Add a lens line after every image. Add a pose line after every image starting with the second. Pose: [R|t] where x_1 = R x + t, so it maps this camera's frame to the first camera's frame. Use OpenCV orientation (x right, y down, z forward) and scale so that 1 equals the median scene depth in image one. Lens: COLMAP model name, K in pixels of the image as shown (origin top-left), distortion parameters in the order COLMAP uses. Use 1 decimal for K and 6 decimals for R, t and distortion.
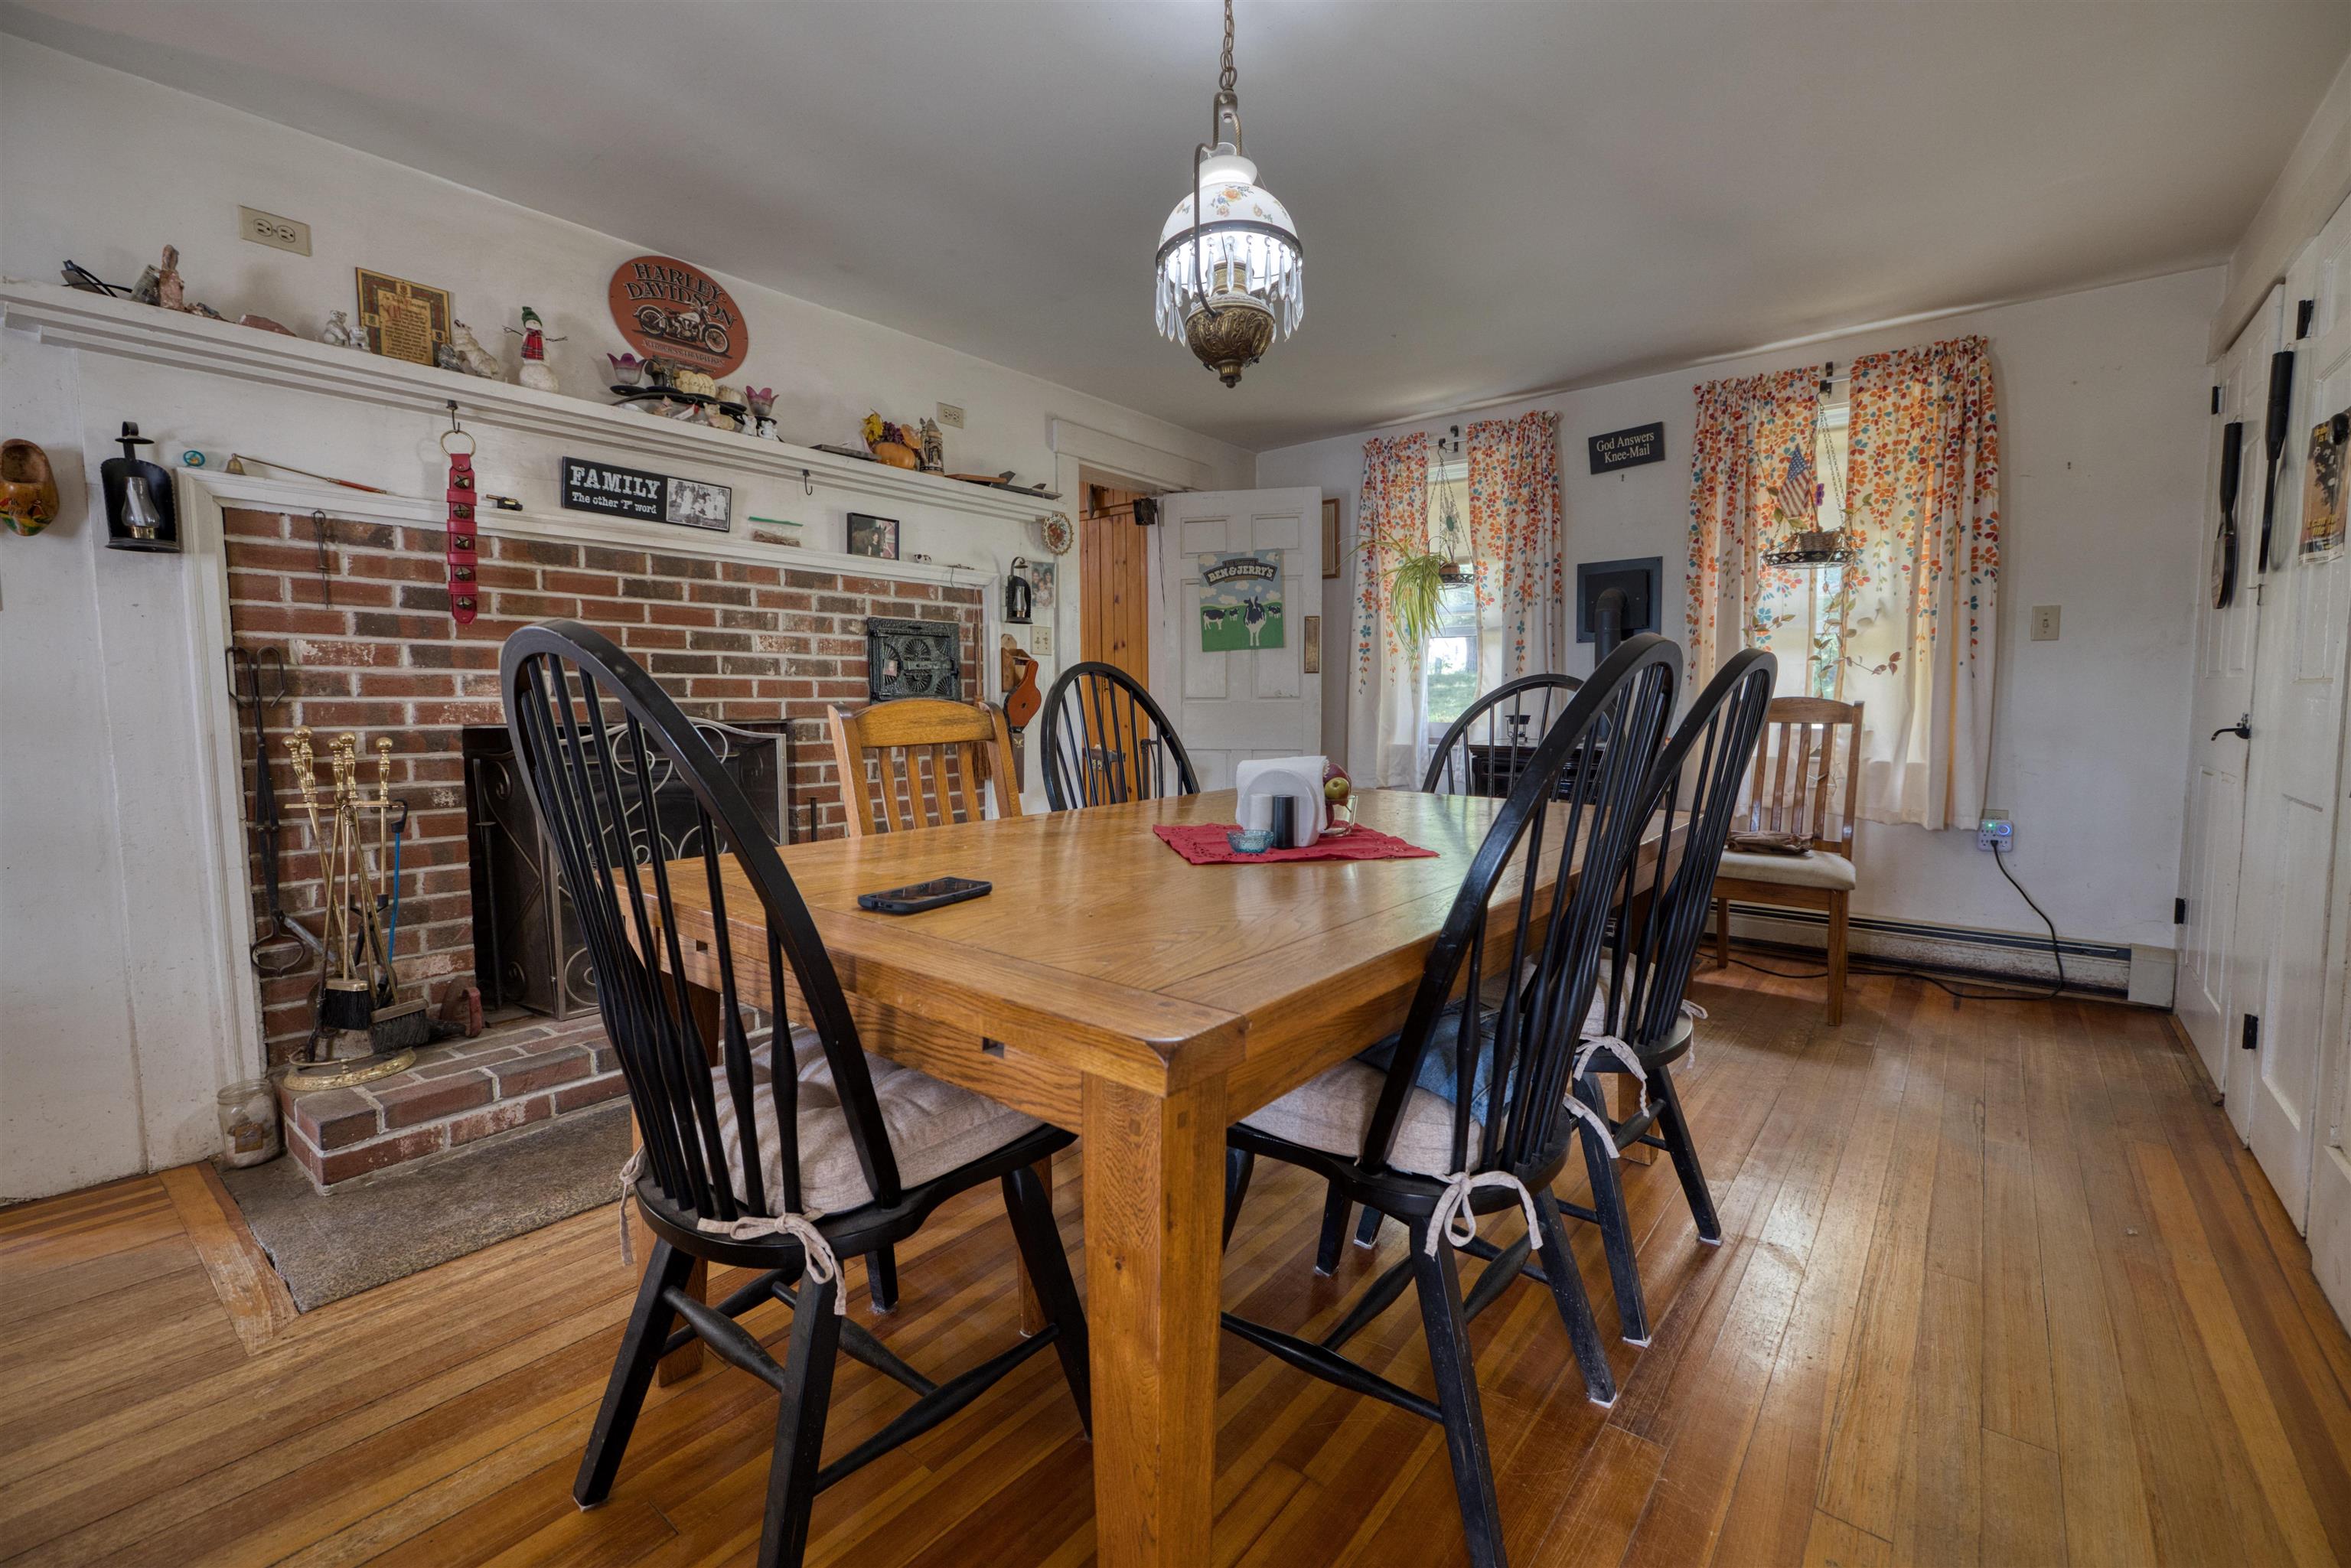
lens RADIAL K [[1020.3, 0, 1175.5], [0, 1020.3, 775.4], [0, 0, 1]] dist [-0.000817, 0.001103]
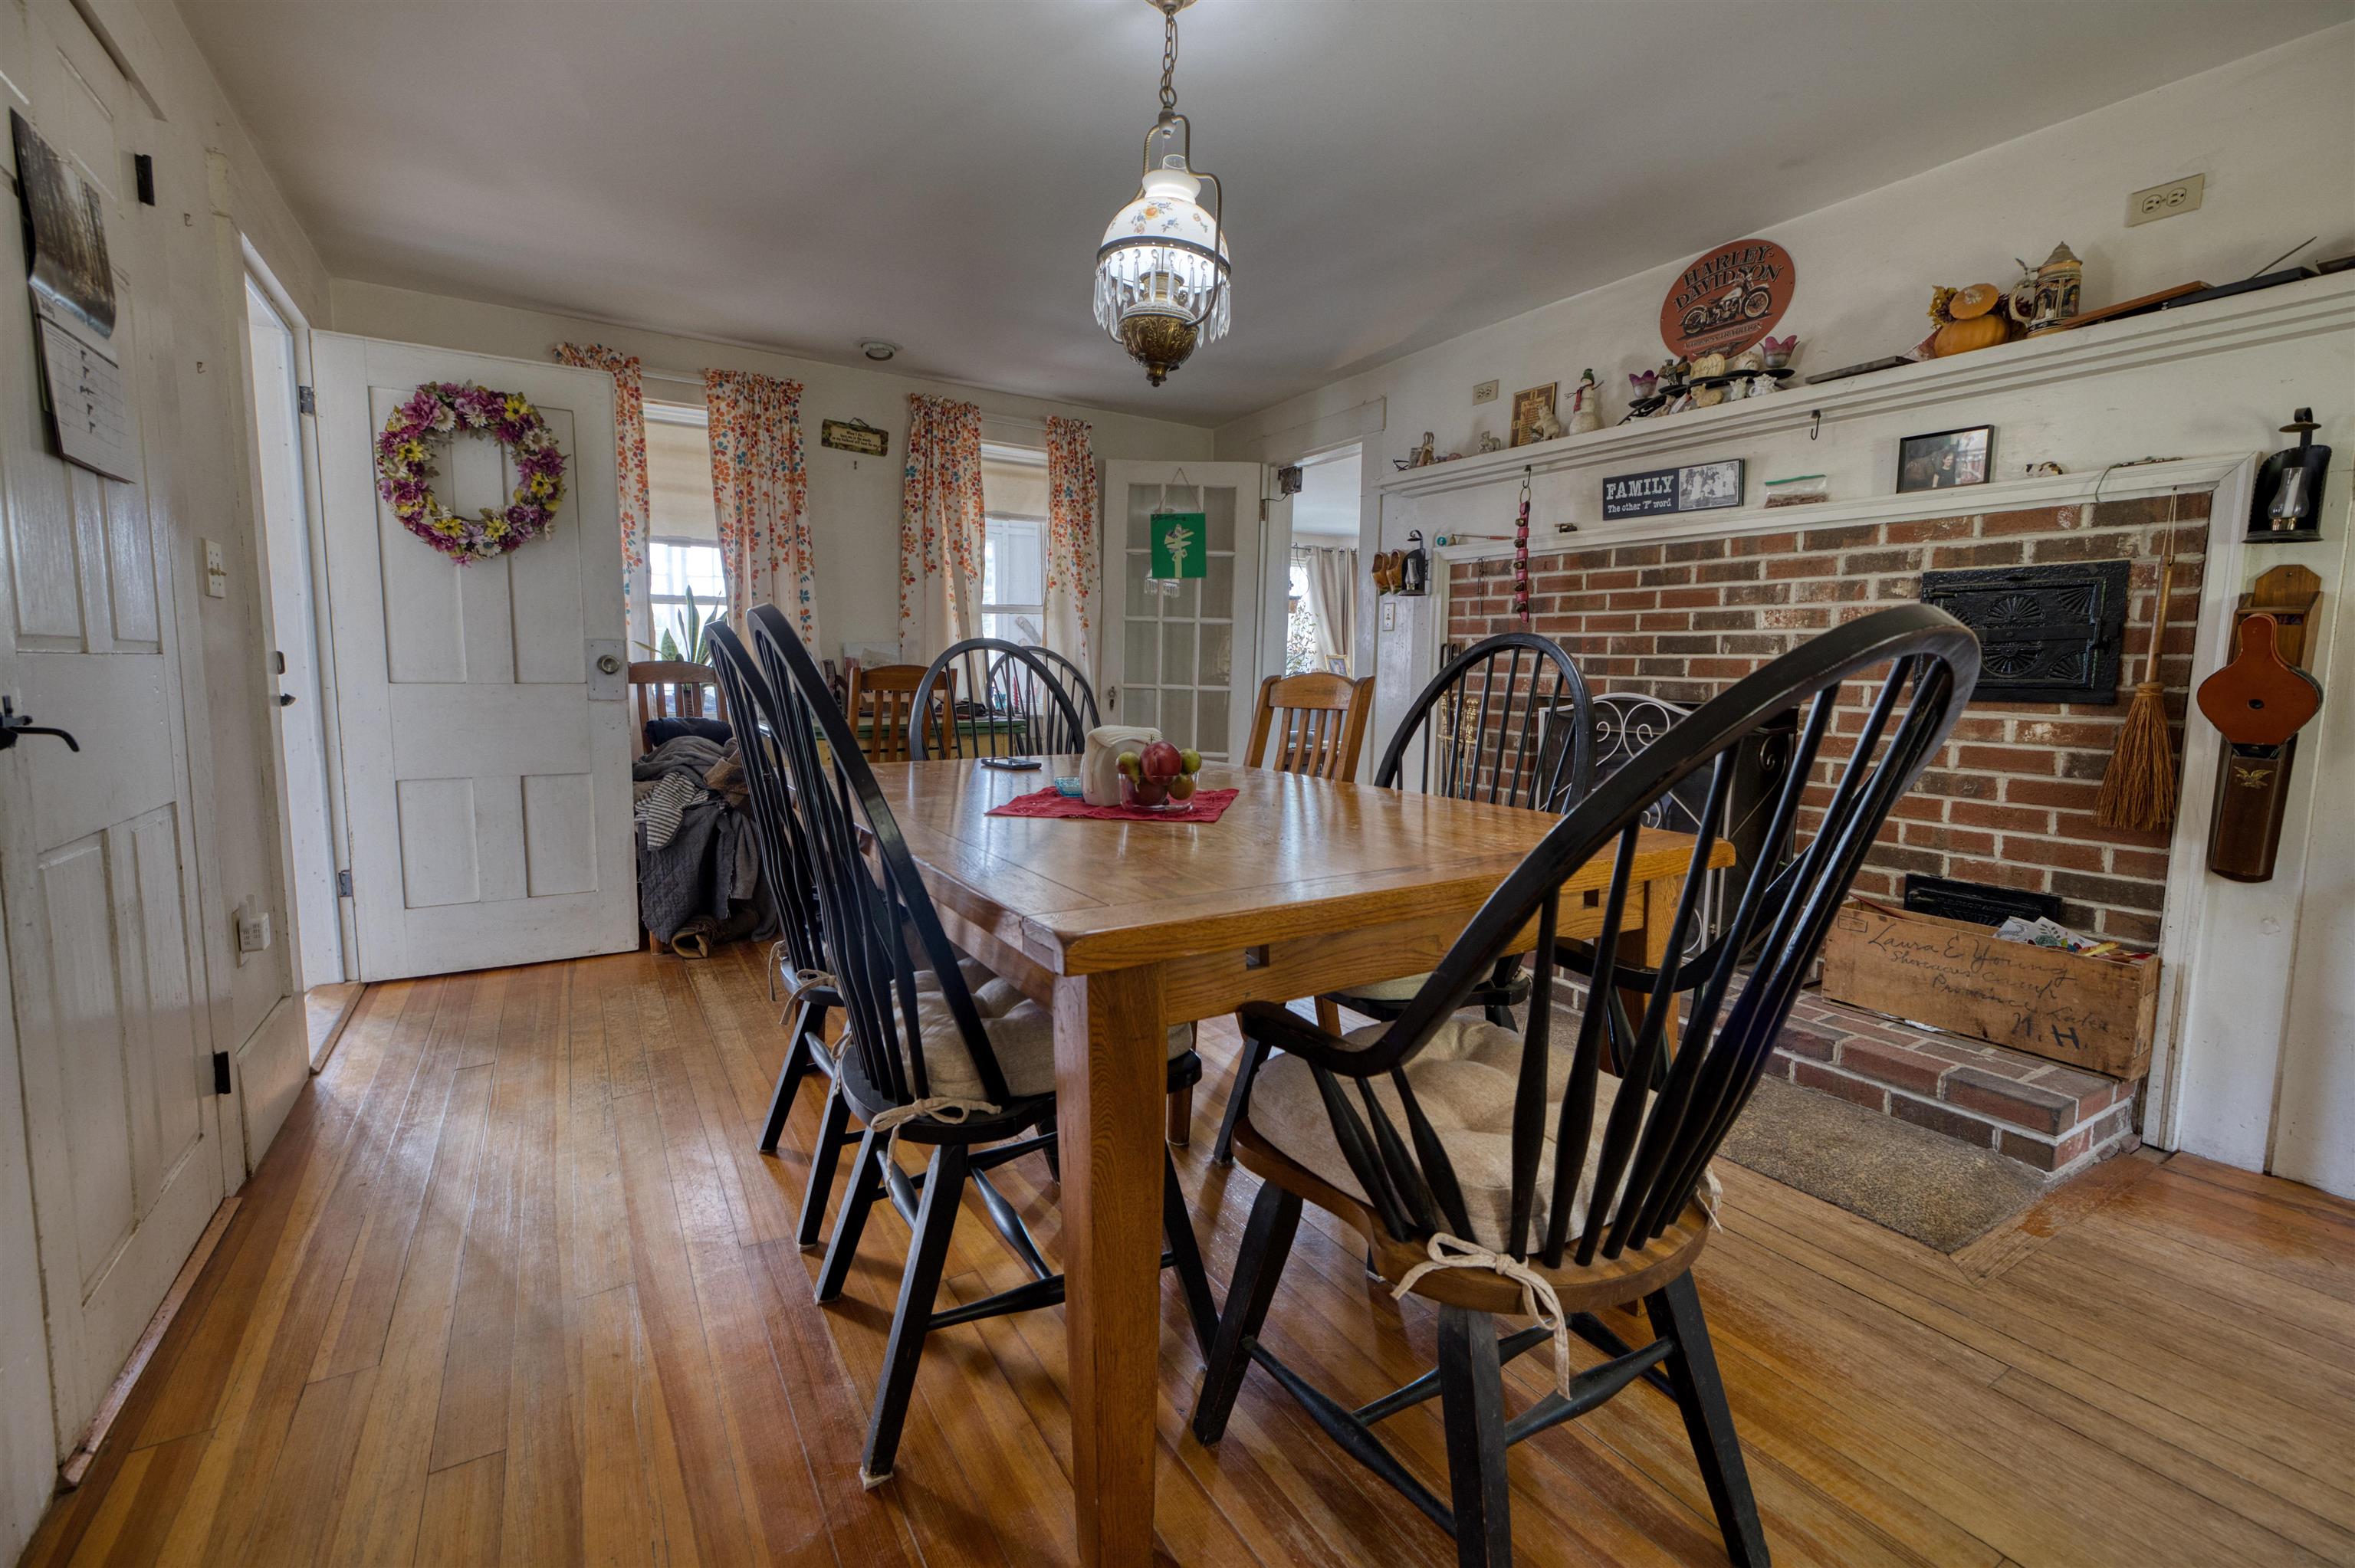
lens RADIAL K [[1021.9, 0, 1180.5], [0, 1021.9, 789.1], [0, 0, 1]] dist [-0.000817, 0.001103]
pose [[-0.344147, 0.101730, -0.933388, 0.669268], [-0.094204, 0.985355, 0.142128, -0.061950], [0.934178, 0.136842, -0.329524, 0.859295]]
